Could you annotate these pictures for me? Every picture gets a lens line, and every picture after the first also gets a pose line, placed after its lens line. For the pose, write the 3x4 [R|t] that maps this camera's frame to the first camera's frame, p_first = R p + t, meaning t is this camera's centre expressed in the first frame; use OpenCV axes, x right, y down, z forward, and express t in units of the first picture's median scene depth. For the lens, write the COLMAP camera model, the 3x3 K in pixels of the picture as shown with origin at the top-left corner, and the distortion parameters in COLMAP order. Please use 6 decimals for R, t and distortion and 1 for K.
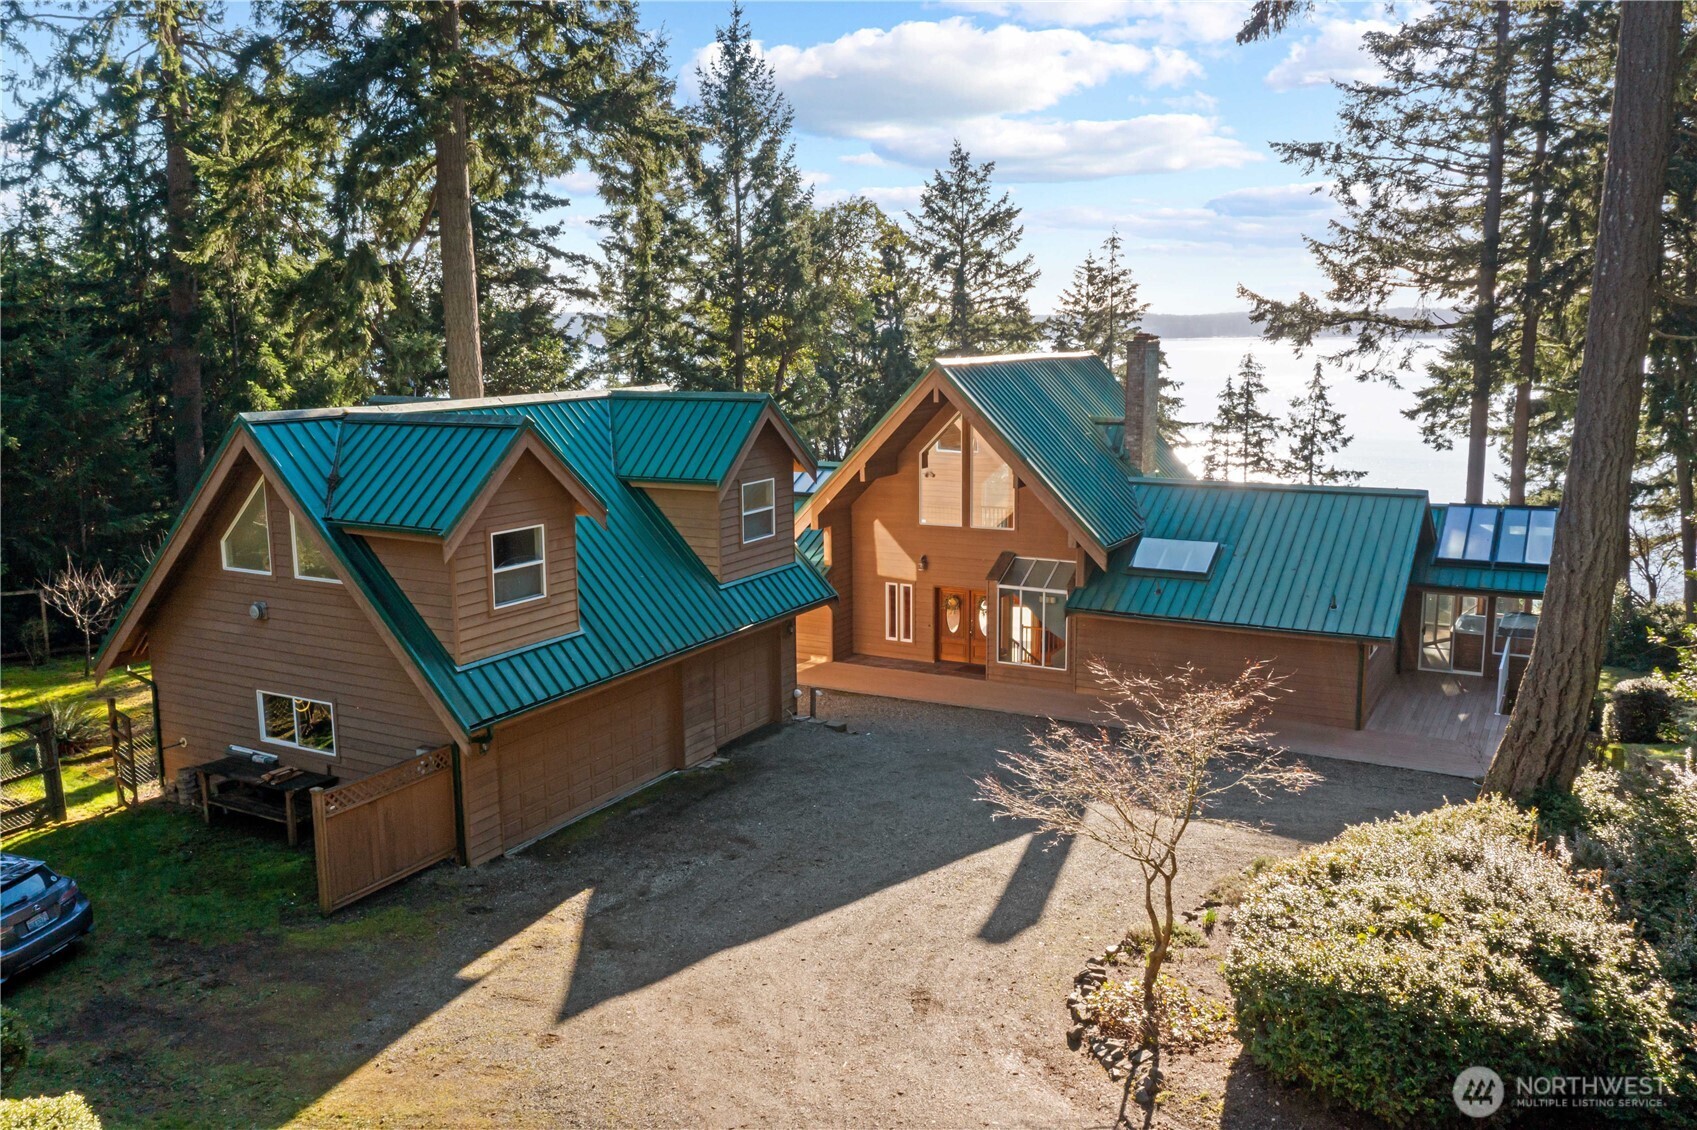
lens RADIAL K [[1345.6, 0, 852.5], [0, 1345.6, 561.8], [0, 0, 1]] dist [0.002624, -0.002384]
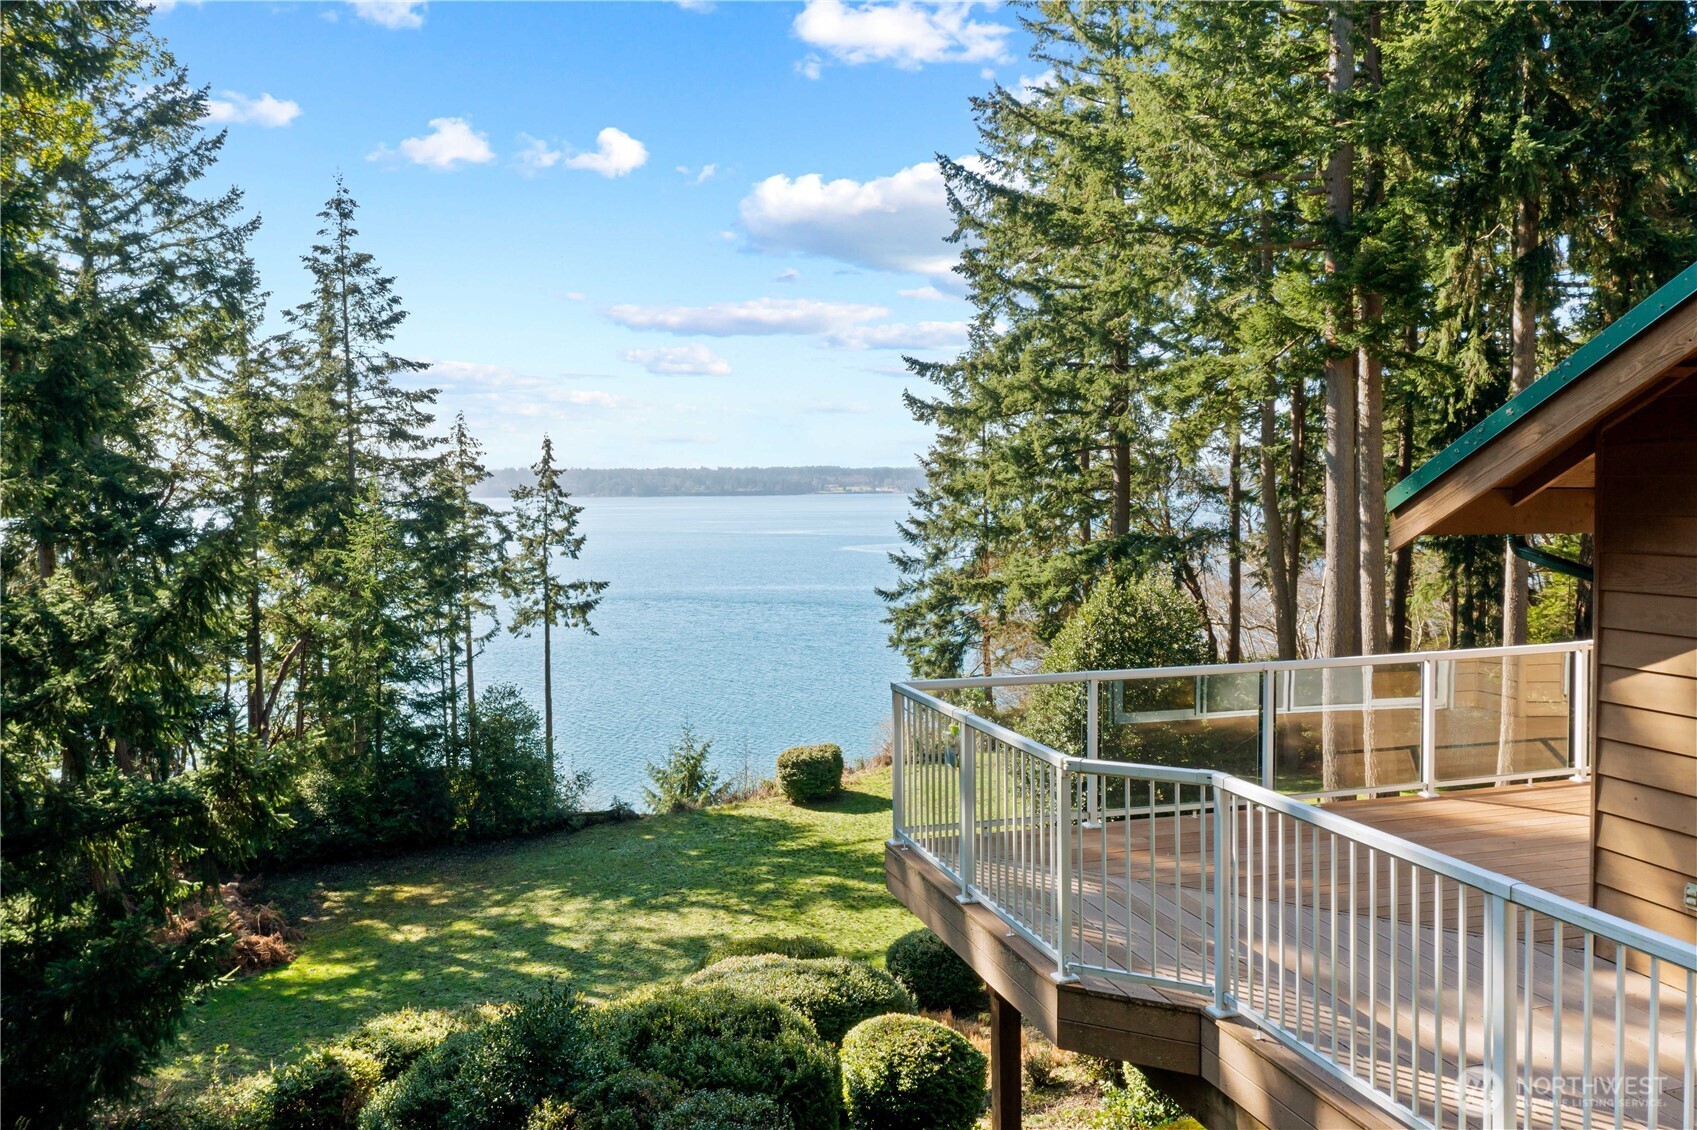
lens RADIAL K [[1345.6, 0, 852.5], [0, 1345.6, 561.8], [0, 0, 1]] dist [0.002624, -0.002384]
pose [[0.709126, -0.046197, 0.703567, -0.123192], [0.129755, 0.989359, -0.065818, -0.018611], [-0.693040, 0.137965, 0.707574, 0.718224]]
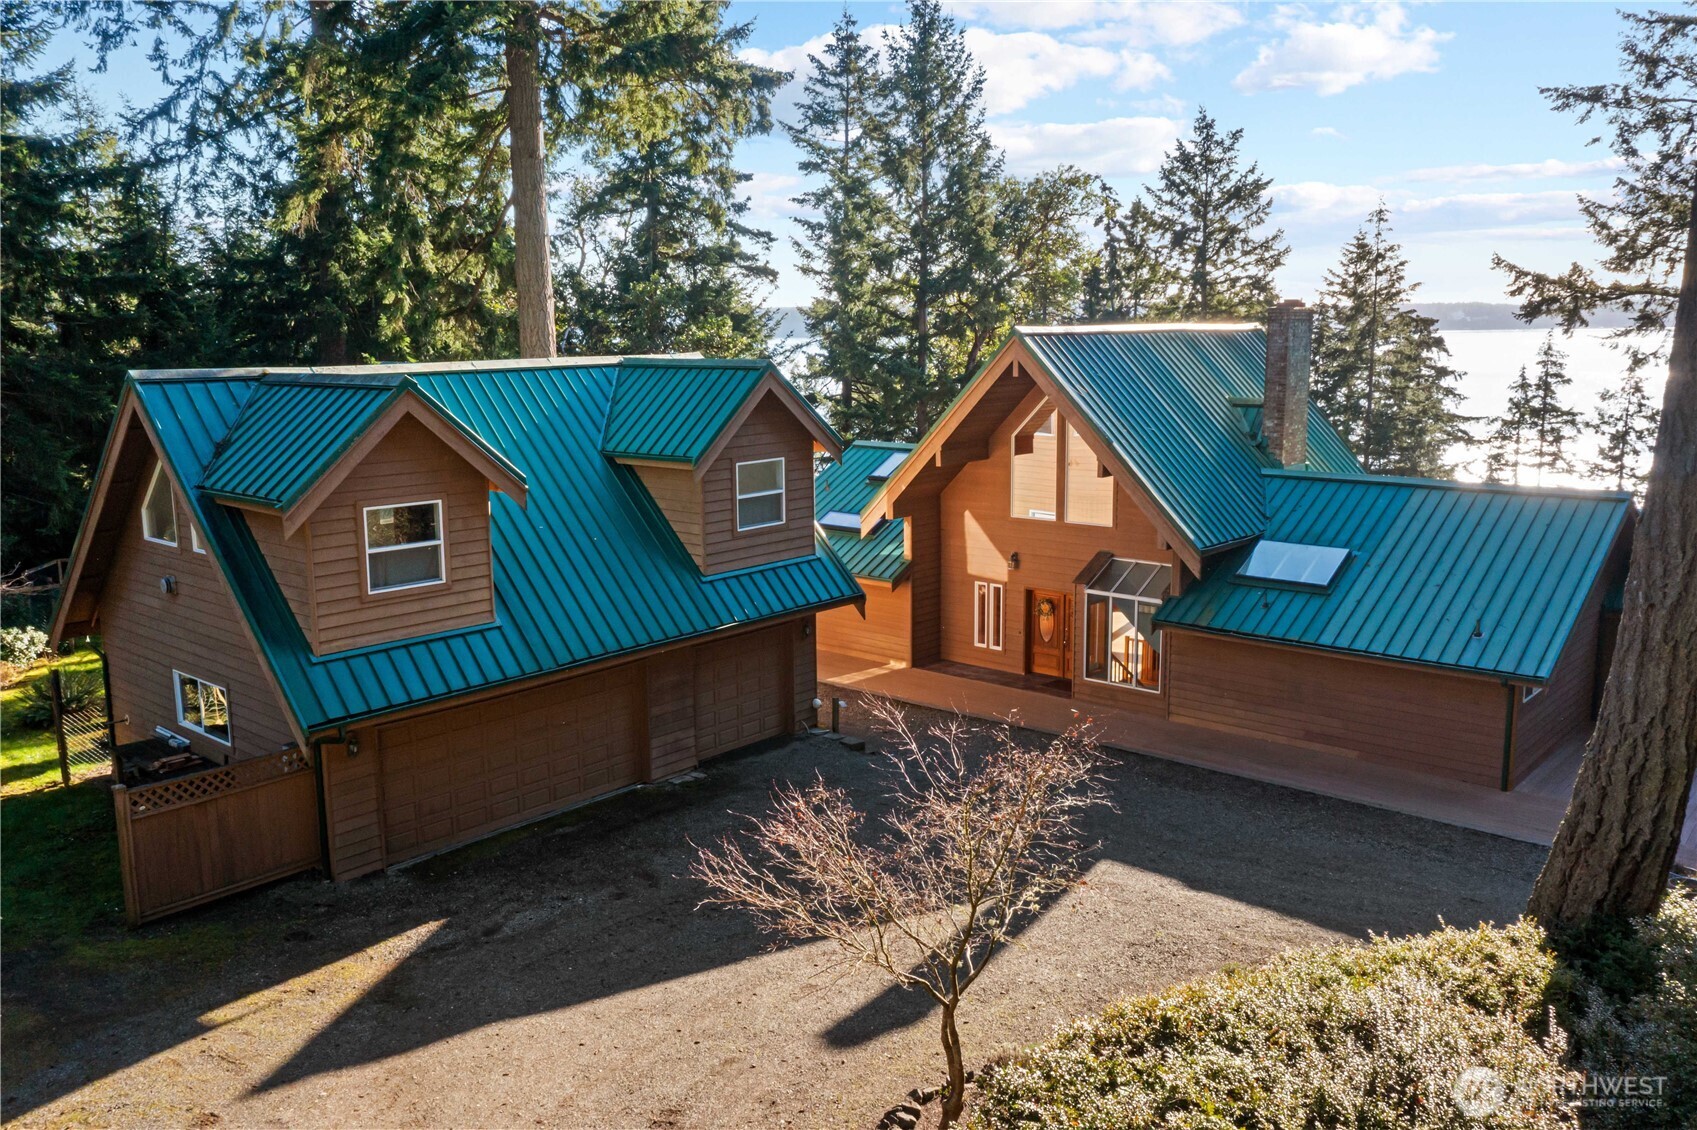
lens RADIAL K [[1345.6, 0, 852.5], [0, 1345.6, 561.8], [0, 0, 1]] dist [0.002624, -0.002384]
pose [[0.976507, 0.036936, -0.212297, 0.078483], [-0.035606, 0.999315, 0.010089, -0.002157], [0.212524, -0.002293, 0.977153, 0.068323]]
